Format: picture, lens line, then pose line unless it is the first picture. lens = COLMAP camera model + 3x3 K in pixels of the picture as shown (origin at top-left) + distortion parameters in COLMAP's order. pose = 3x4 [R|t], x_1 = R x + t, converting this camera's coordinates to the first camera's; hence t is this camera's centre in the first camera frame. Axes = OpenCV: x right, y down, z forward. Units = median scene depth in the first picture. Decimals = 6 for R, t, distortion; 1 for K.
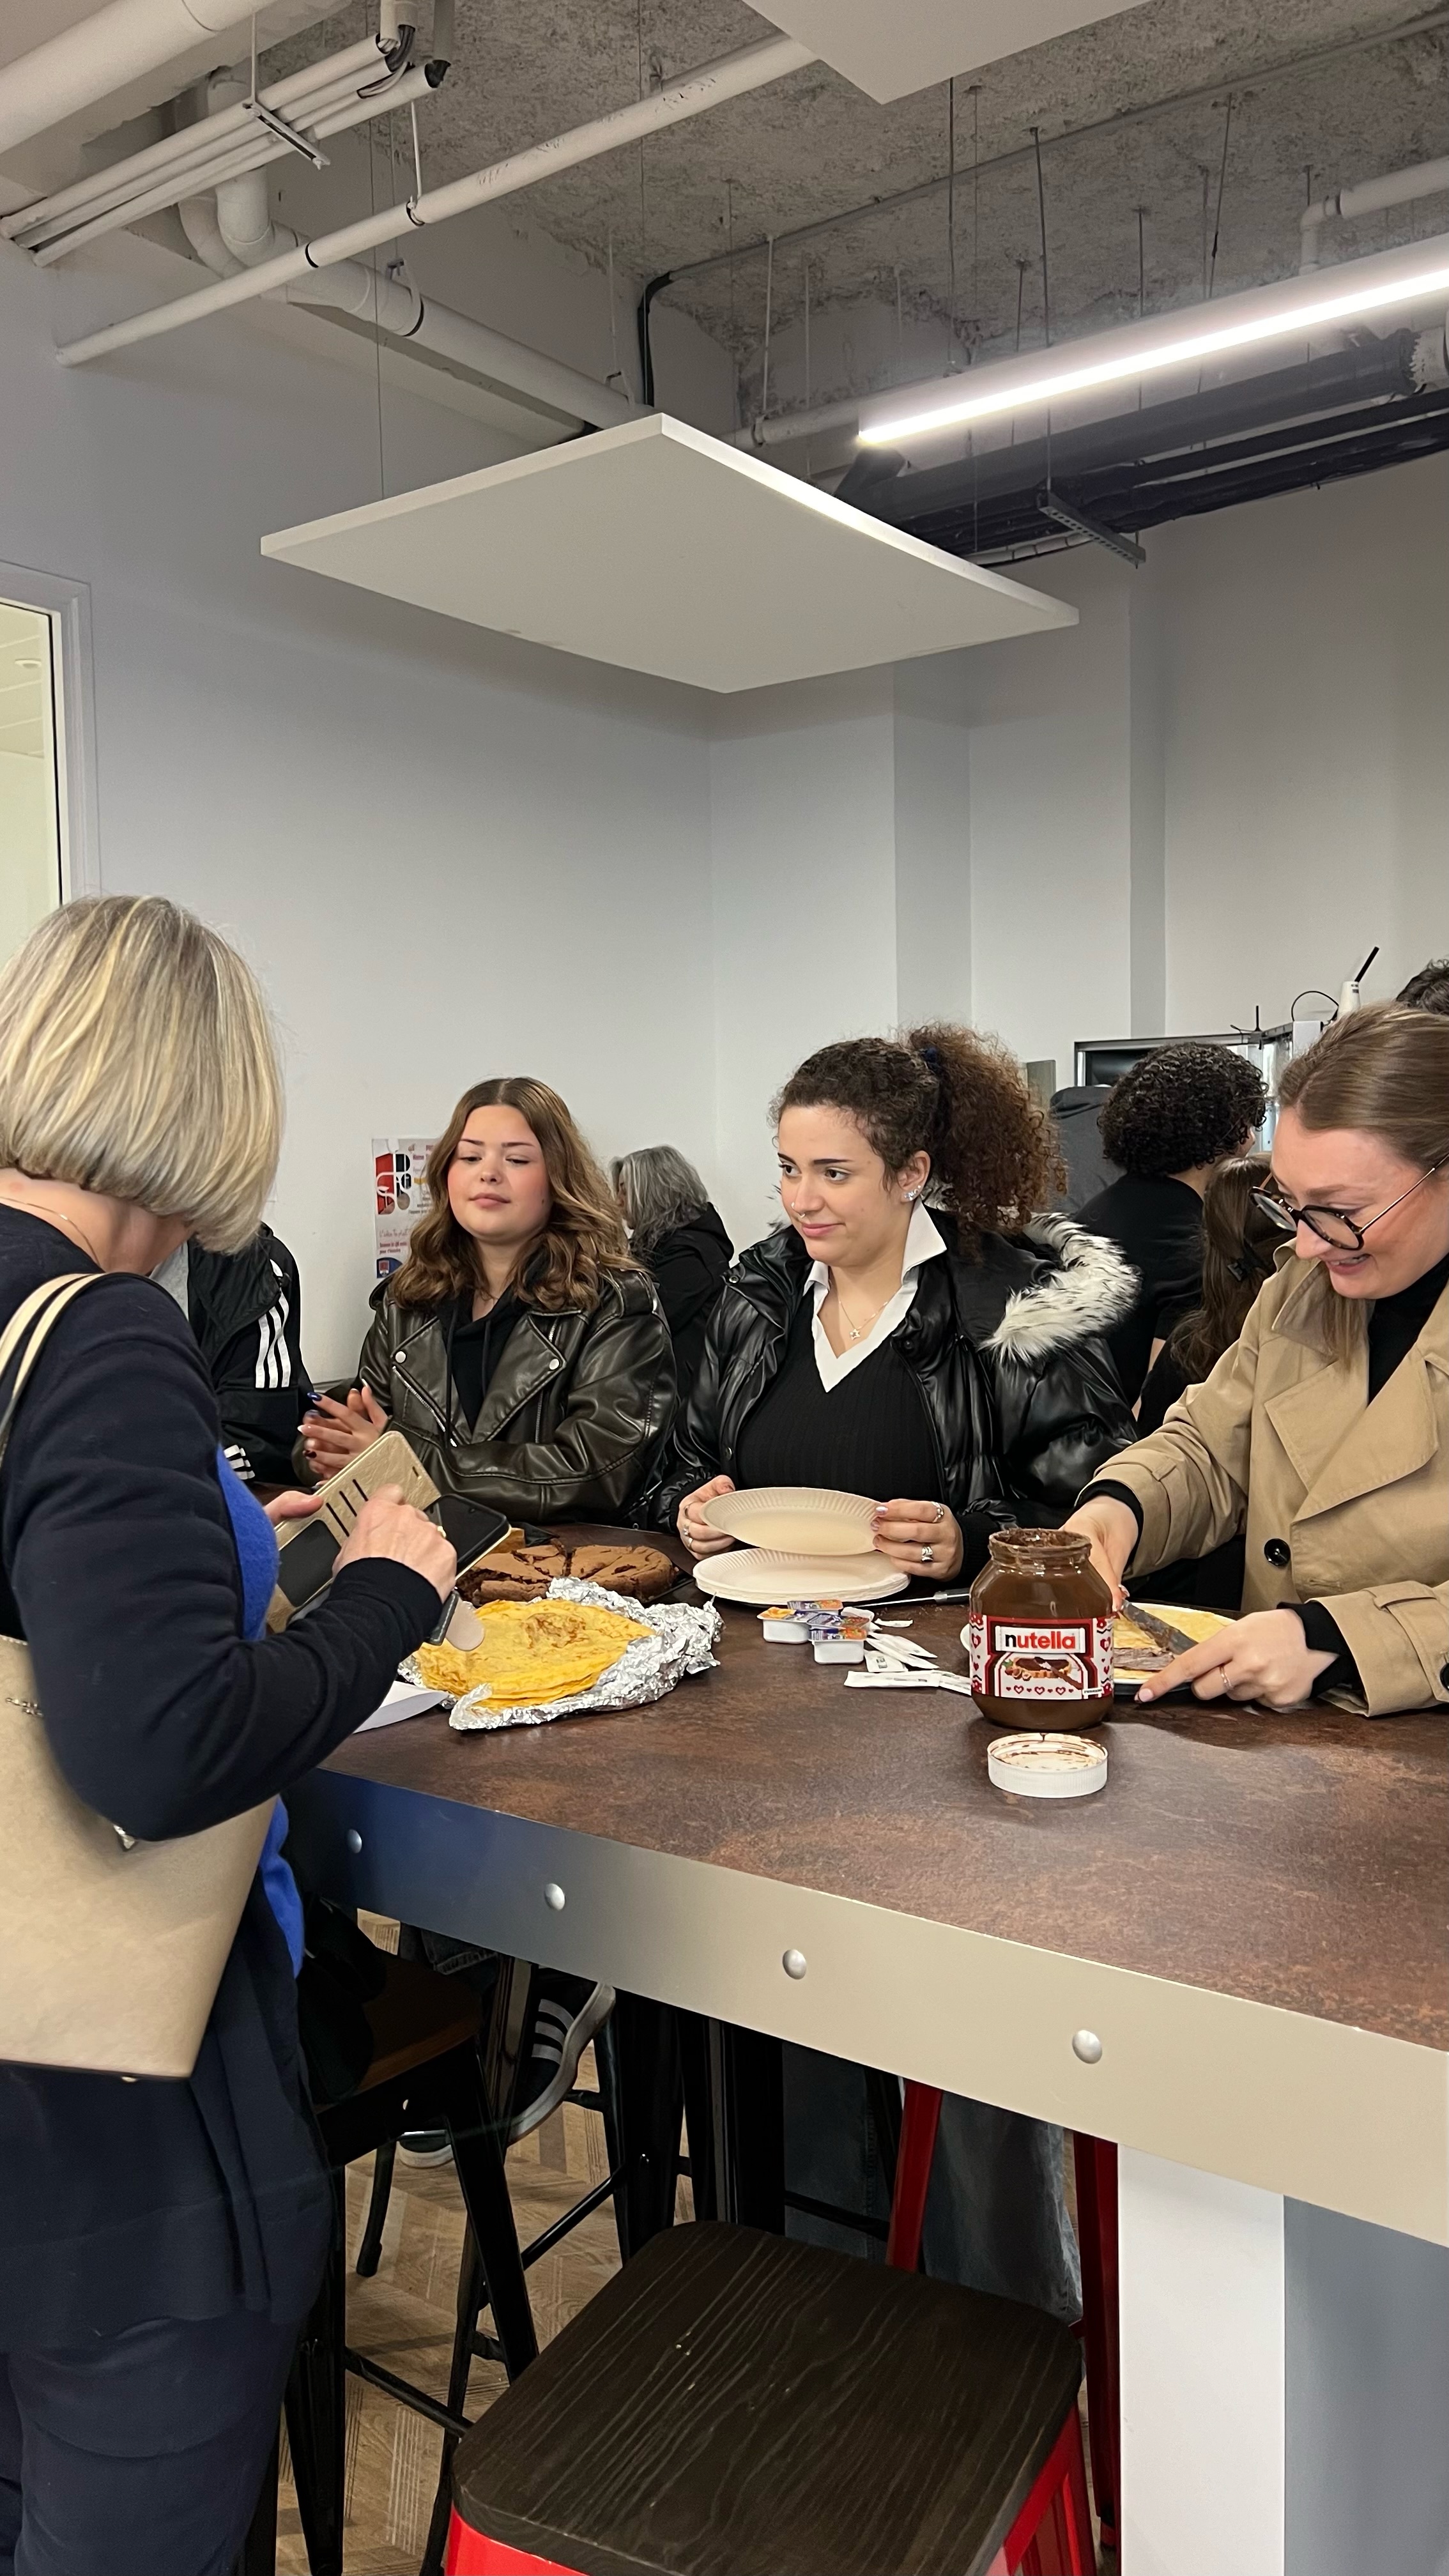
lens RADIAL K [[1926.5, 0, 724.5], [0, 1926.5, 1288.0], [0, 0, 1]] dist [-0.079882, 0.004171]
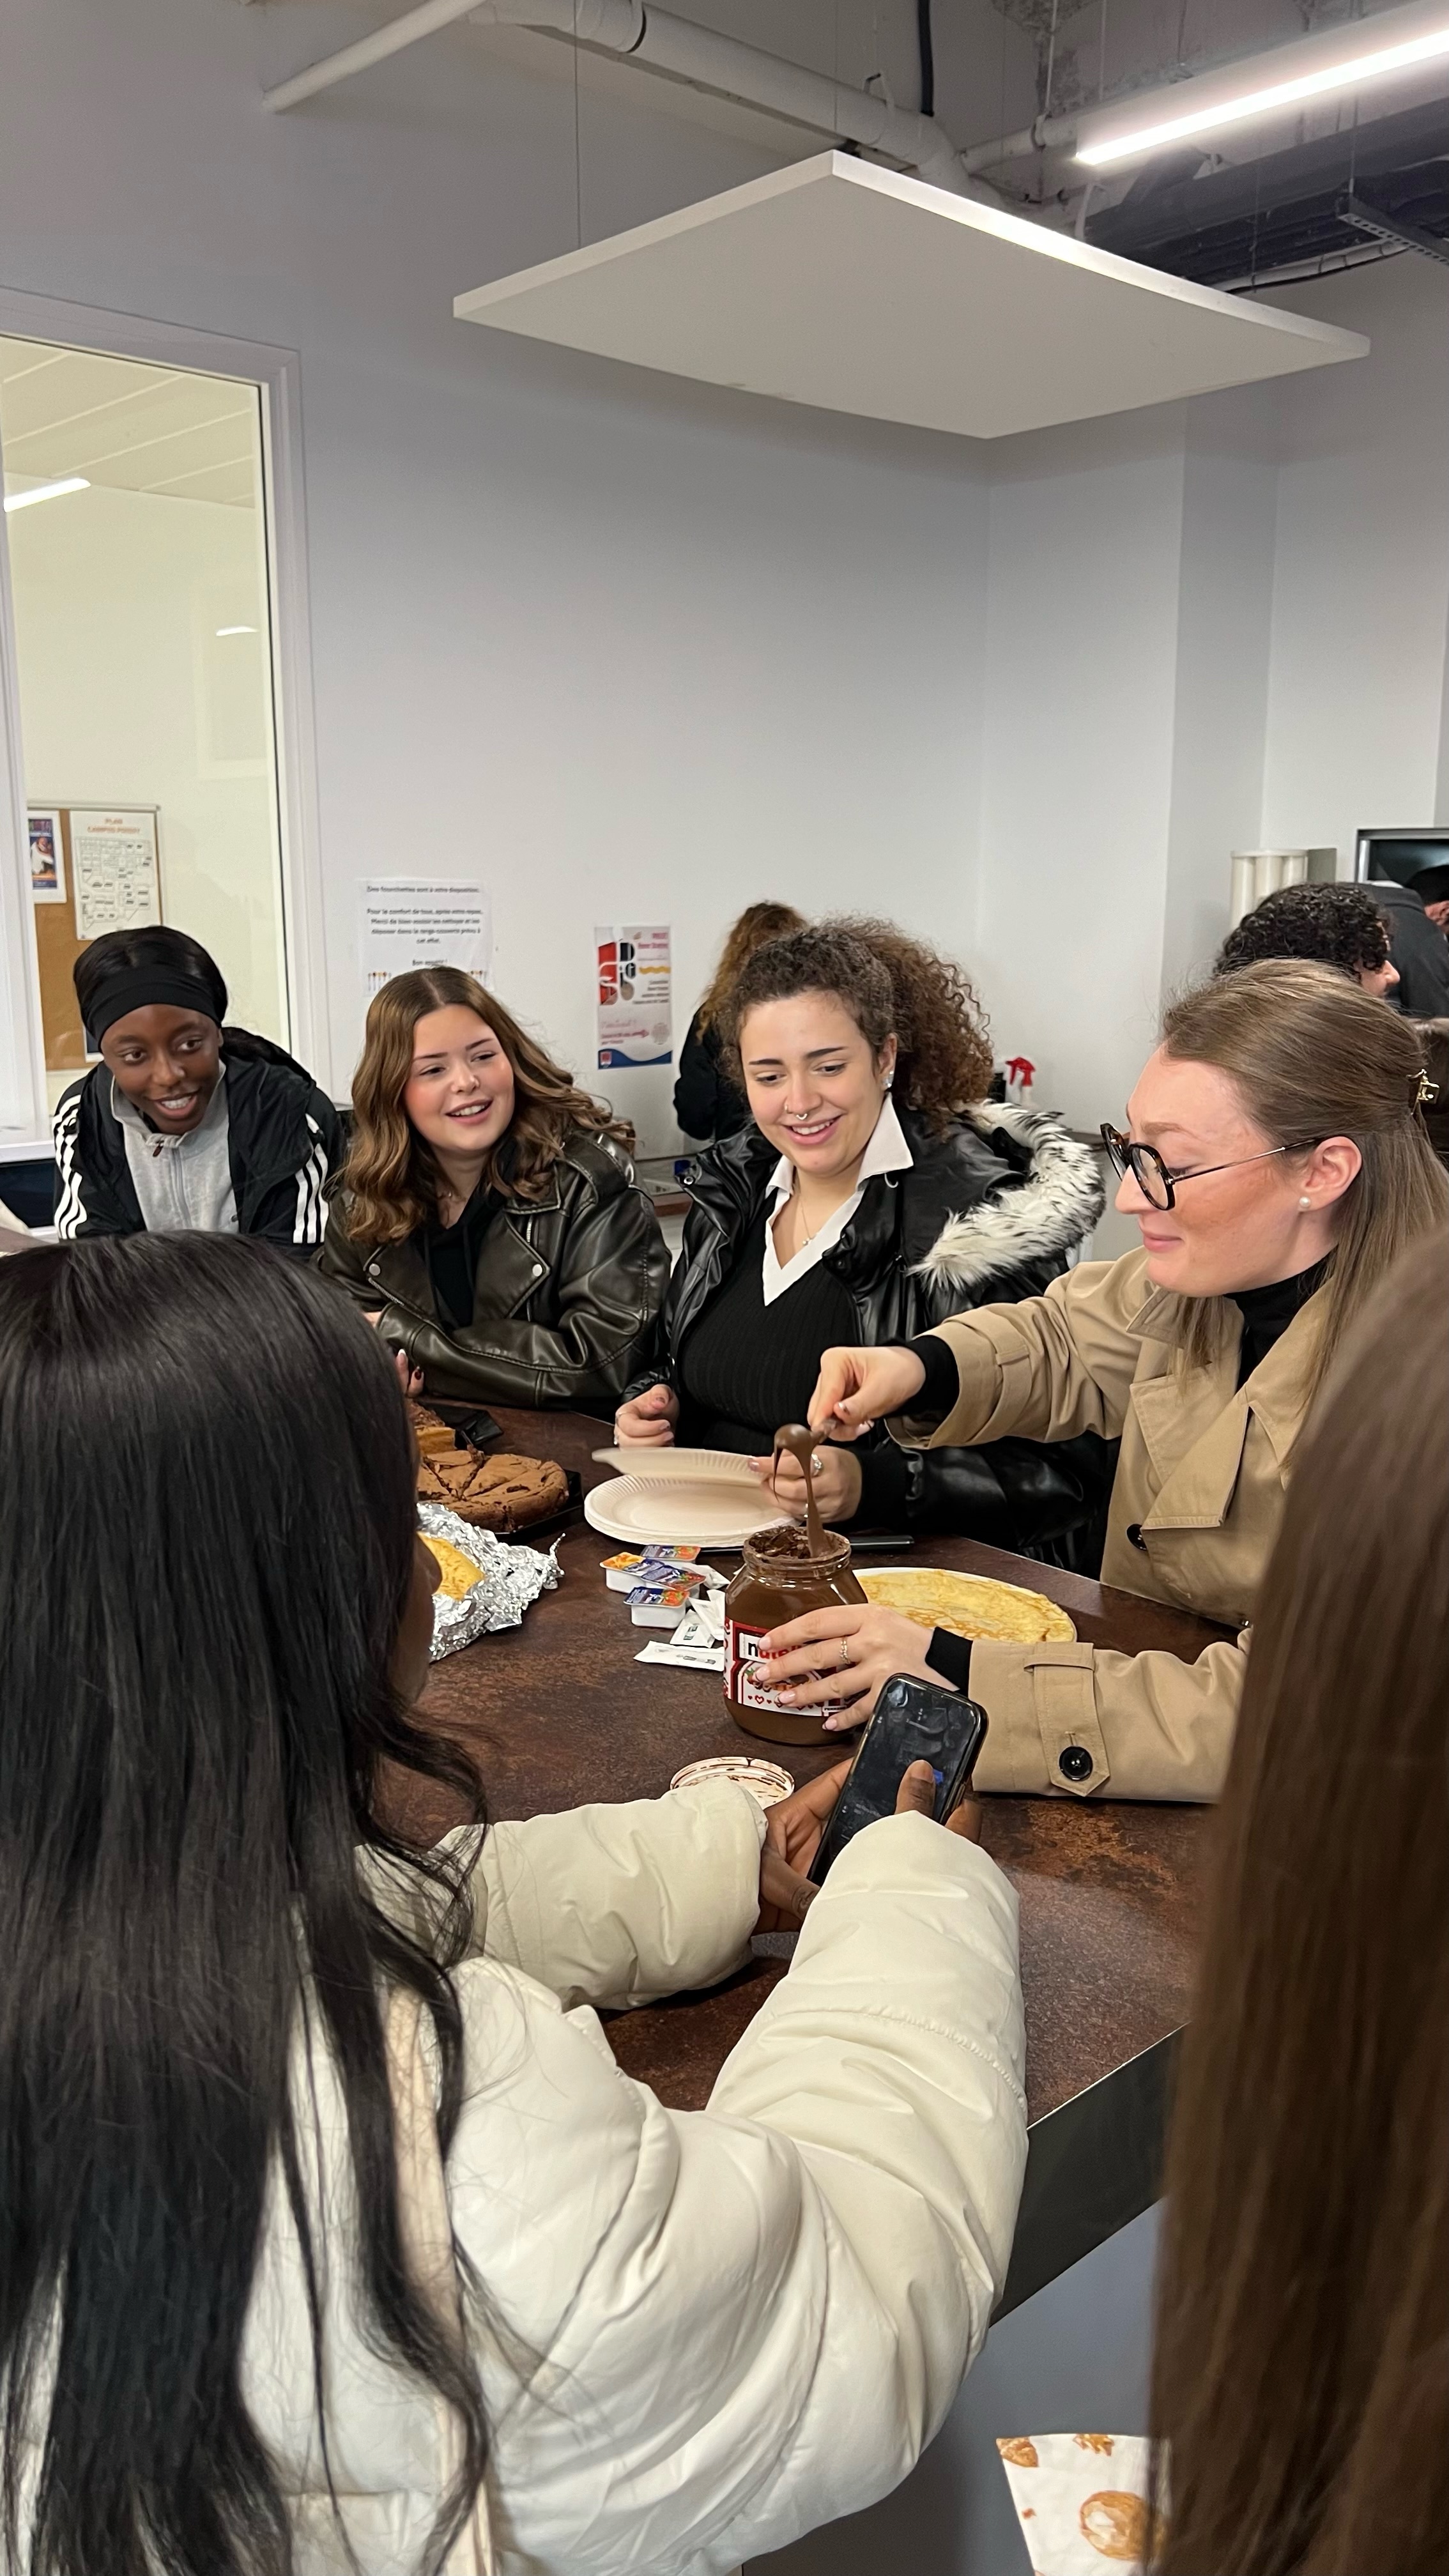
lens RADIAL K [[1968.5, 0, 723.3], [0, 1968.5, 1321.3], [0, 0, 1]] dist [-0.124786, 0.077281]
pose [[0.980726, 0.049066, -0.189126, 0.093007], [-0.020800, 0.988673, 0.148640, -0.034837], [0.194277, -0.141841, 0.970638, 0.027444]]
